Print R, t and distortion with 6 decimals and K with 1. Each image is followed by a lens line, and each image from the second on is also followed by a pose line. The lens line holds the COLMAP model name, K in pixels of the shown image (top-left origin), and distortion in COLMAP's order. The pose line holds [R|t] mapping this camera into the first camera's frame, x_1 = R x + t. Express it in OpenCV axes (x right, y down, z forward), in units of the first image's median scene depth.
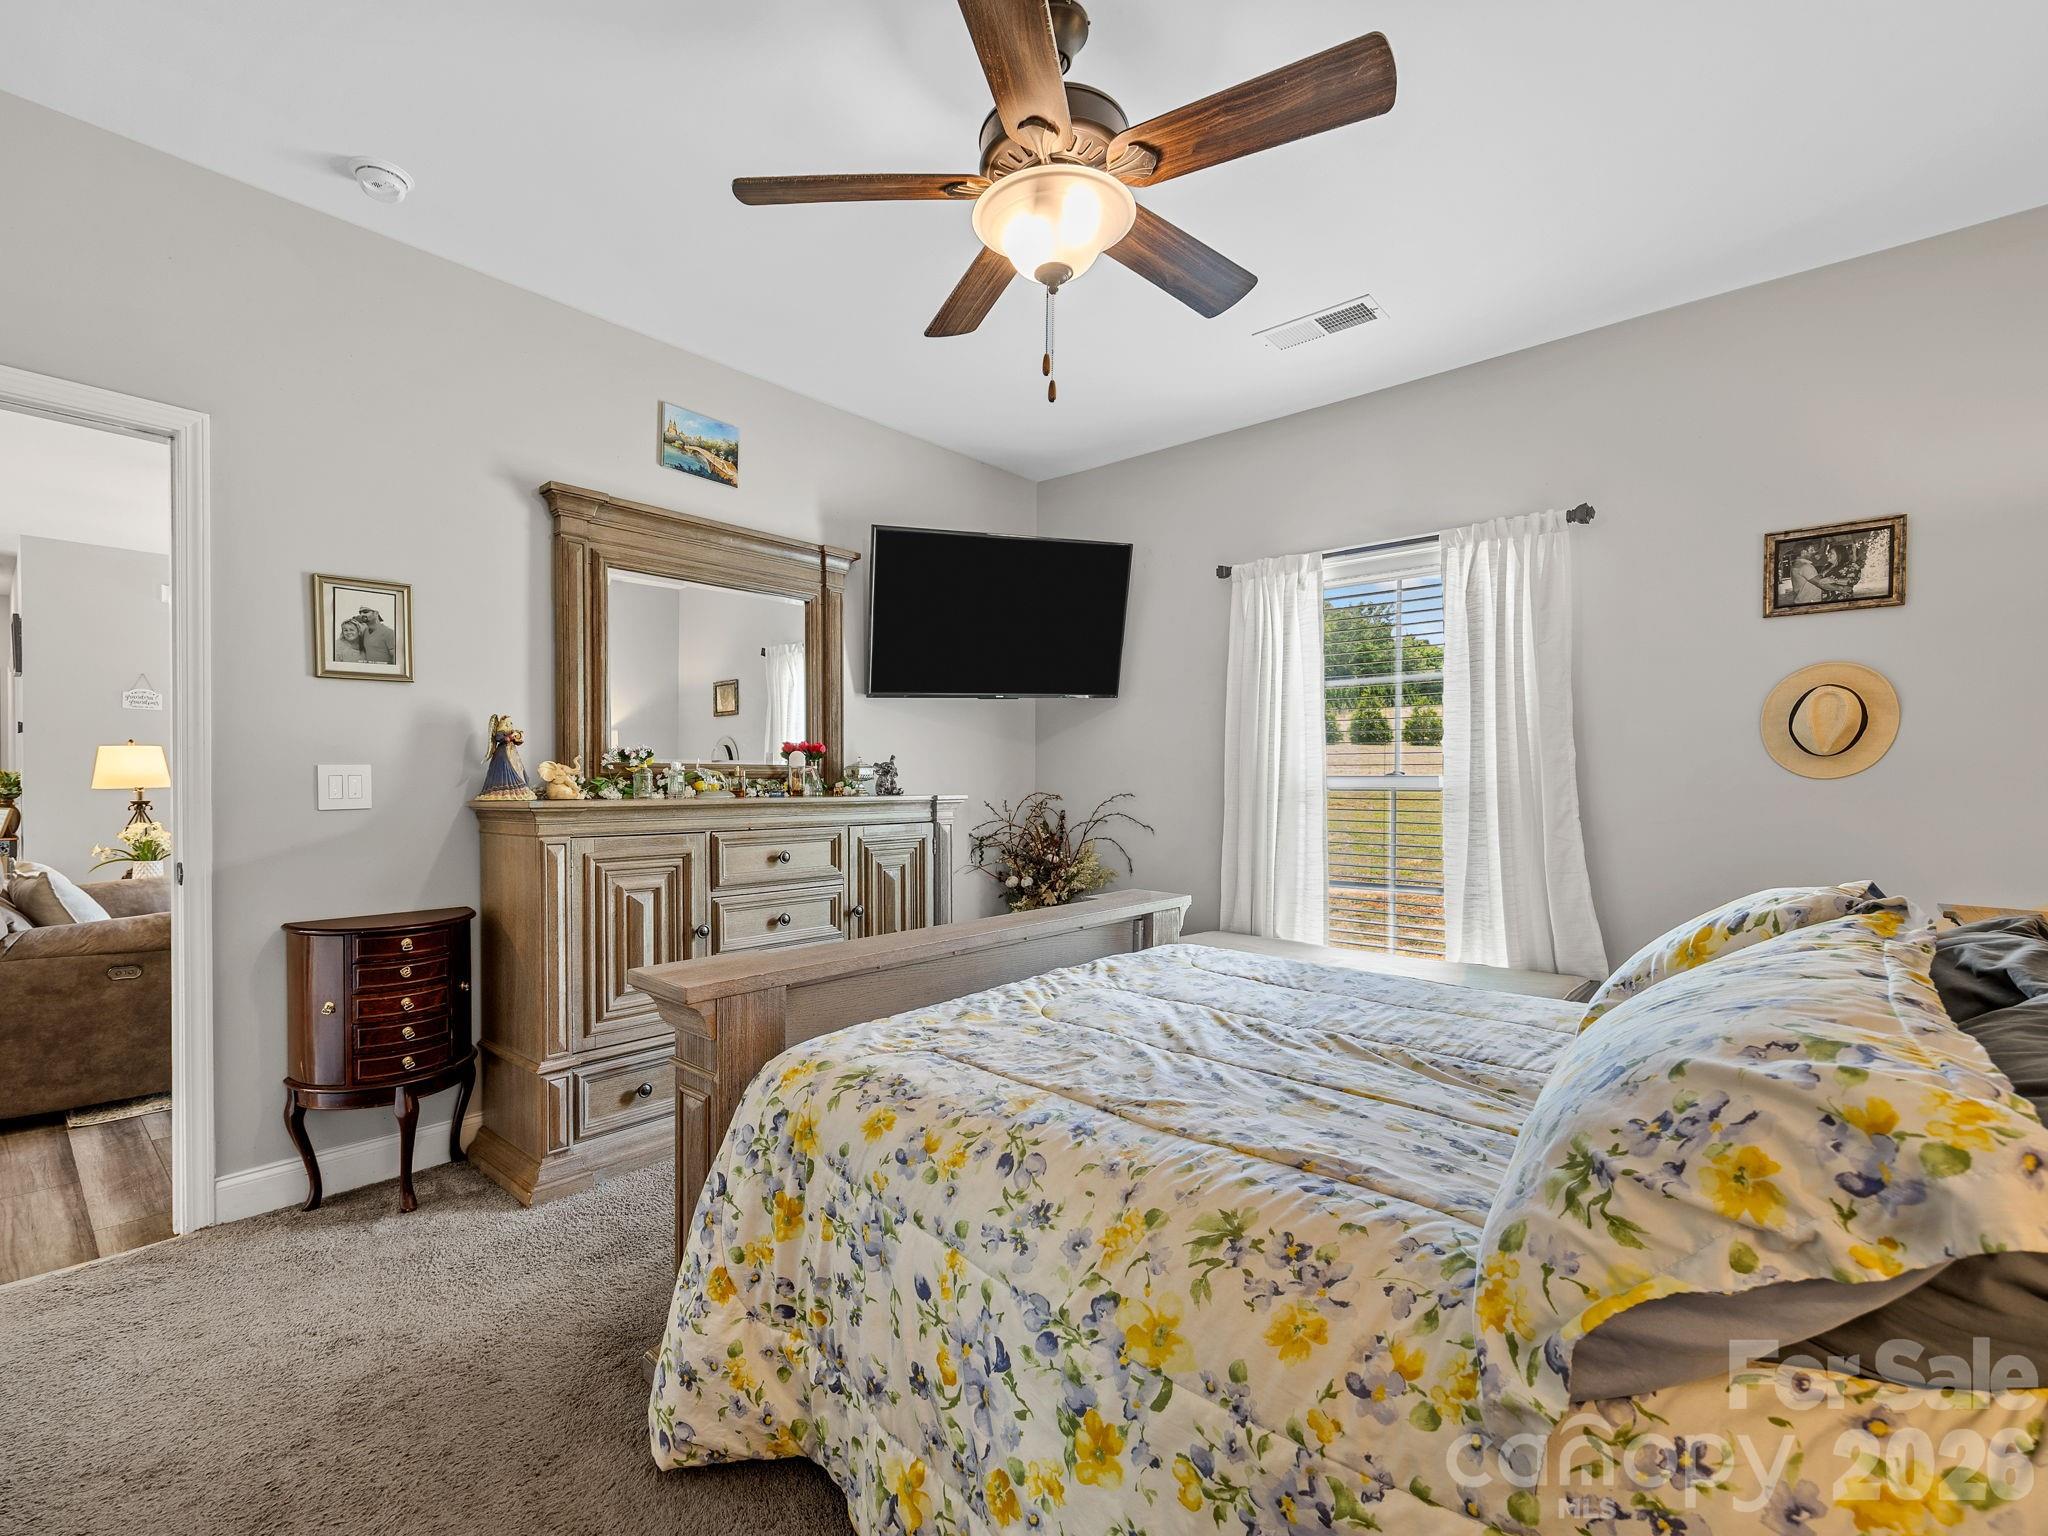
lens RADIAL K [[914.2, 0, 1010.0], [0, 914.2, 775.2], [0, 0, 1]] dist [0.002316, 0.000305]
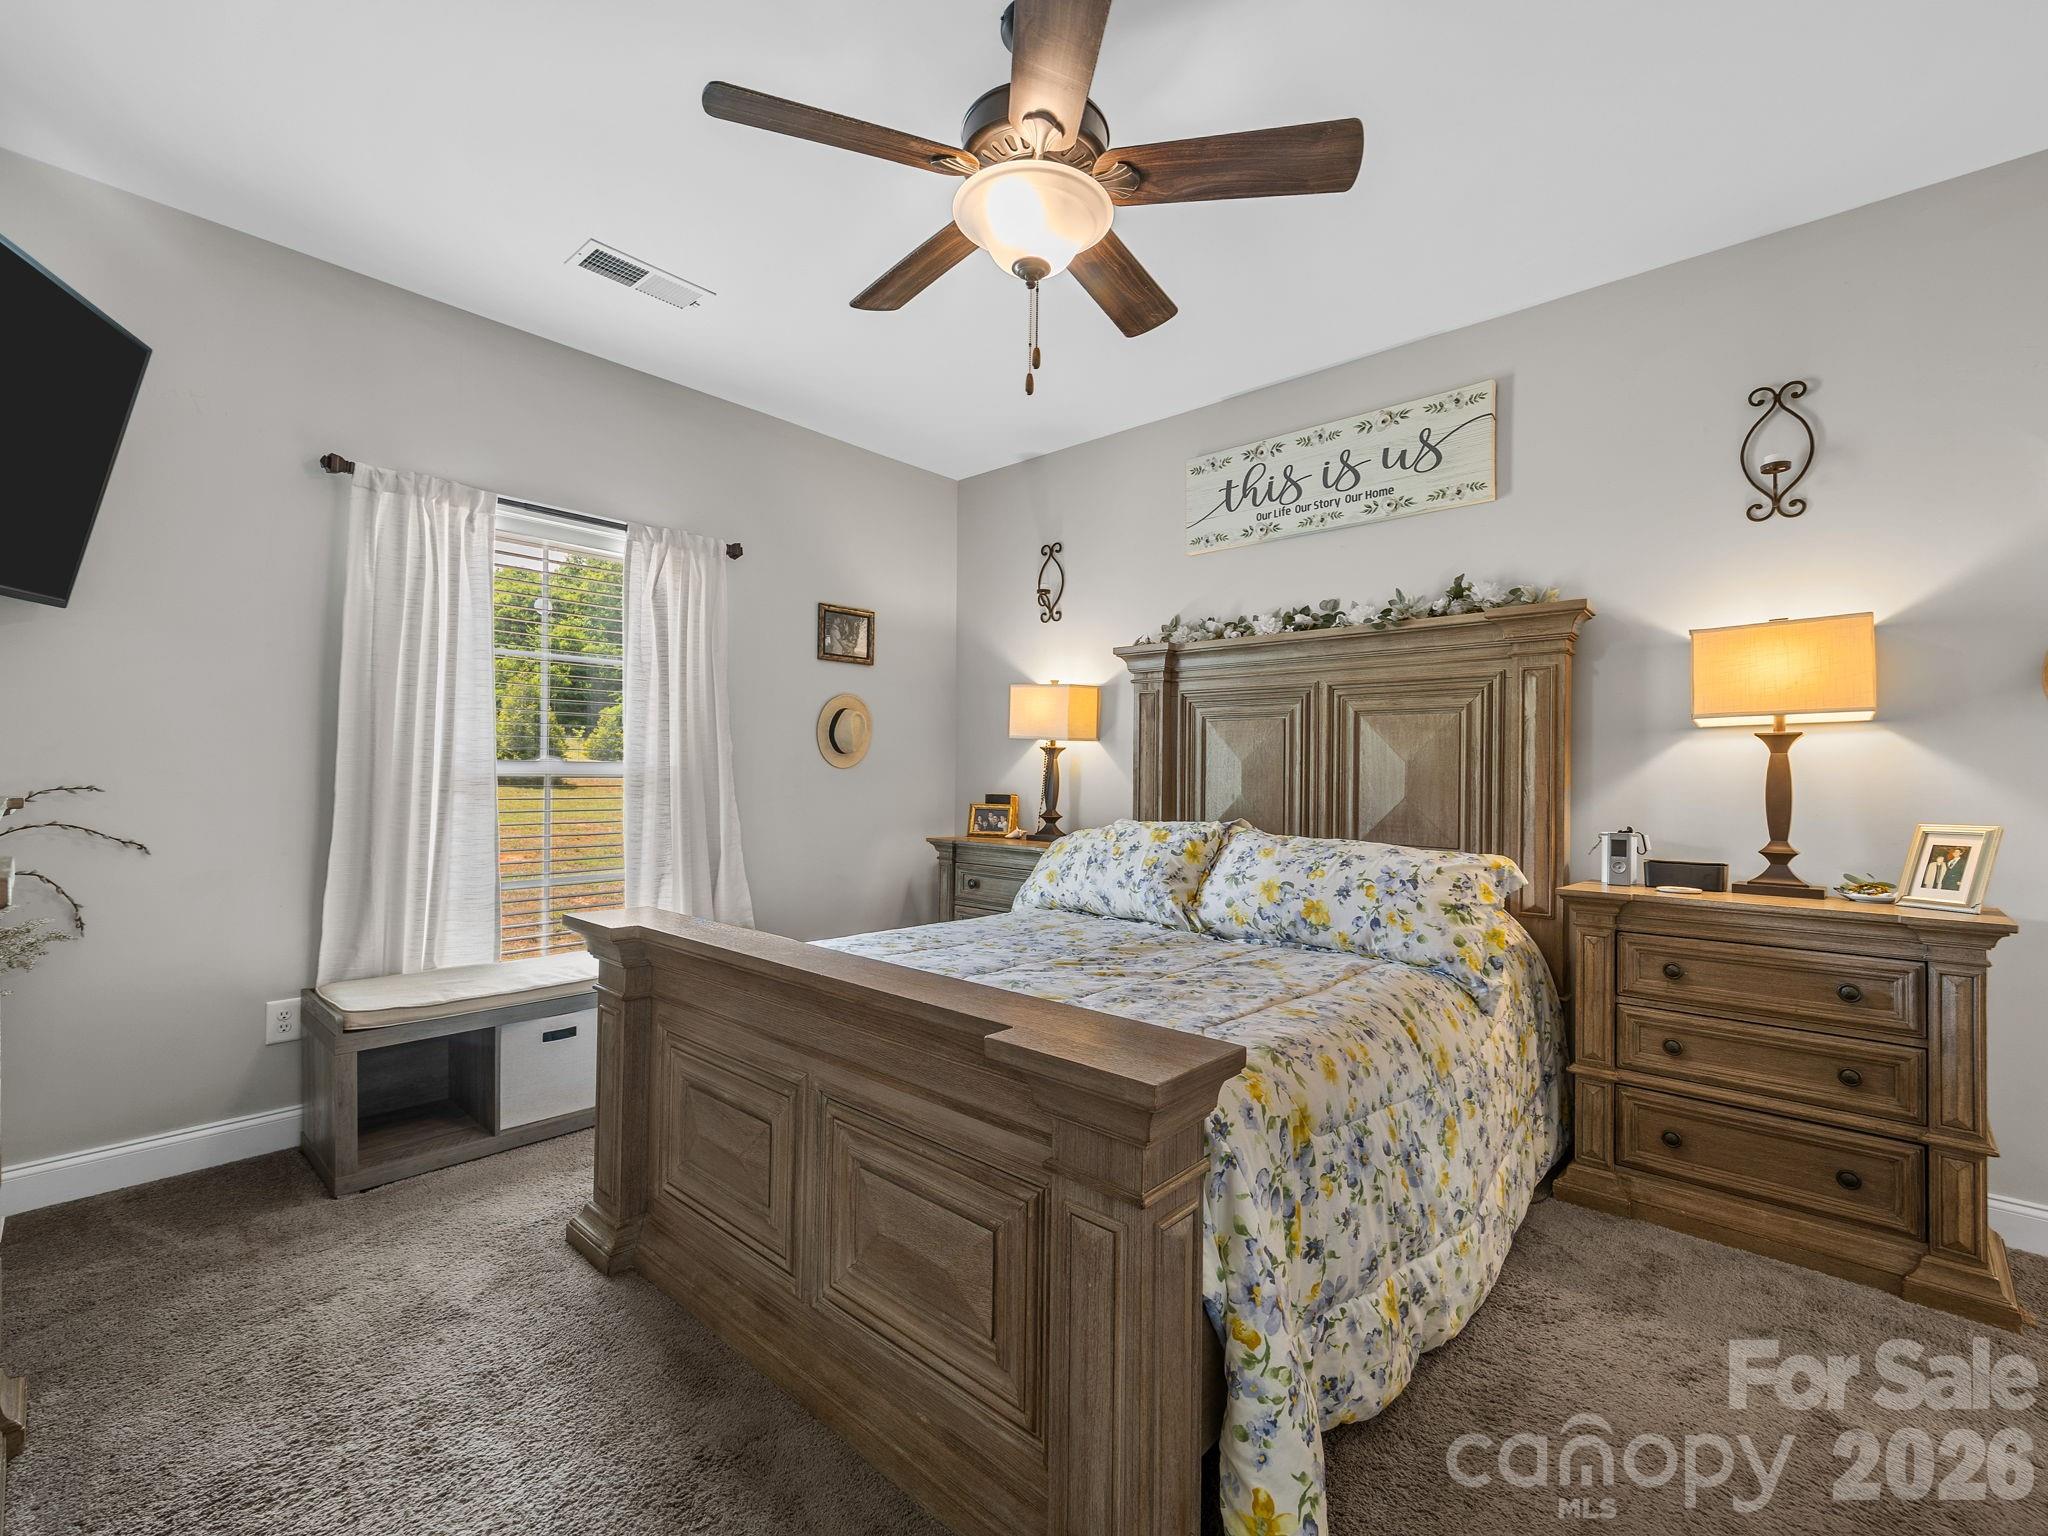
lens RADIAL K [[914.2, 0, 1018.8], [0, 914.2, 764.8], [0, 0, 1]] dist [0.002316, 0.000305]
pose [[-0.017295, 0.001638, 0.999849, -0.669286], [-0.015730, 0.999874, -0.001910, -0.004283], [-0.999727, -0.015761, -0.017267, 0.713515]]
